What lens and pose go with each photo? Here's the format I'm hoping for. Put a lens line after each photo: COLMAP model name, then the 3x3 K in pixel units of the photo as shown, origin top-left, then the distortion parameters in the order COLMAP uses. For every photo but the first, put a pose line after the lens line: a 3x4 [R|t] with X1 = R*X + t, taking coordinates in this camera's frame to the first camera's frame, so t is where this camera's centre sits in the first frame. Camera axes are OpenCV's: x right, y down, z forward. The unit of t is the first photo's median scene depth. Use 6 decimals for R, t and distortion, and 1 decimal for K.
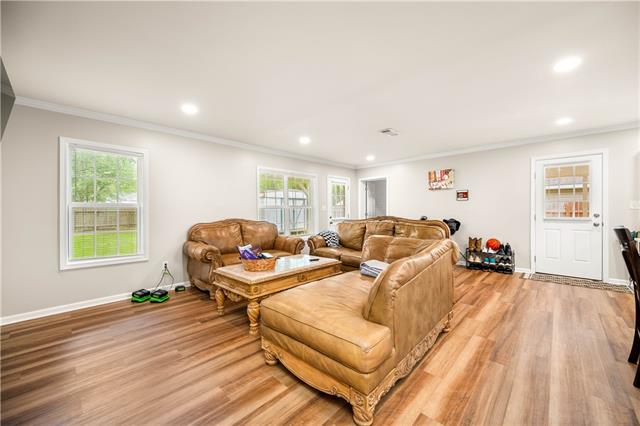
lens RADIAL K [[256.0, 0, 318.0], [0, 256.0, 212.7], [0, 0, 1]] dist [0.000763, 0.000095]
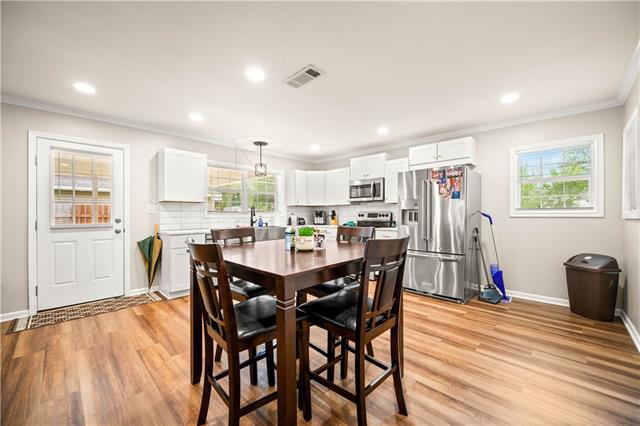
lens RADIAL K [[256.0, 0, 318.0], [0, 256.0, 212.7], [0, 0, 1]] dist [0.000763, 0.000095]
pose [[0.018625, 0.006783, 0.999804, 0.248500], [0.011304, 0.999912, -0.006994, -0.001970], [-0.999763, 0.011432, 0.018546, 0.320783]]
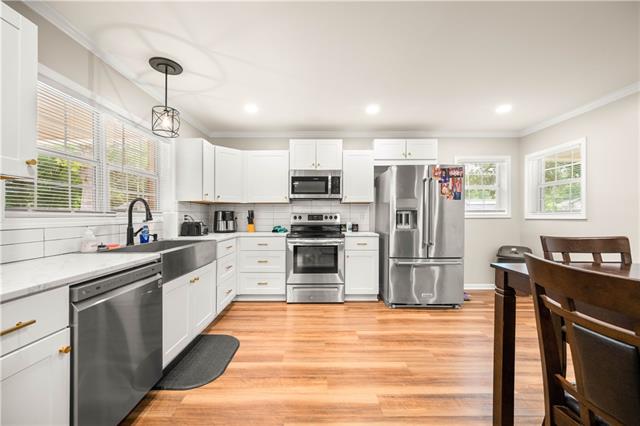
lens RADIAL K [[256.0, 0, 318.0], [0, 256.0, 212.7], [0, 0, 1]] dist [0.000763, 0.000095]
pose [[-0.686276, 0.009867, 0.727274, 0.777512], [0.010264, 0.999940, -0.003882, -0.008812], [-0.727269, 0.004801, -0.686336, 0.727146]]
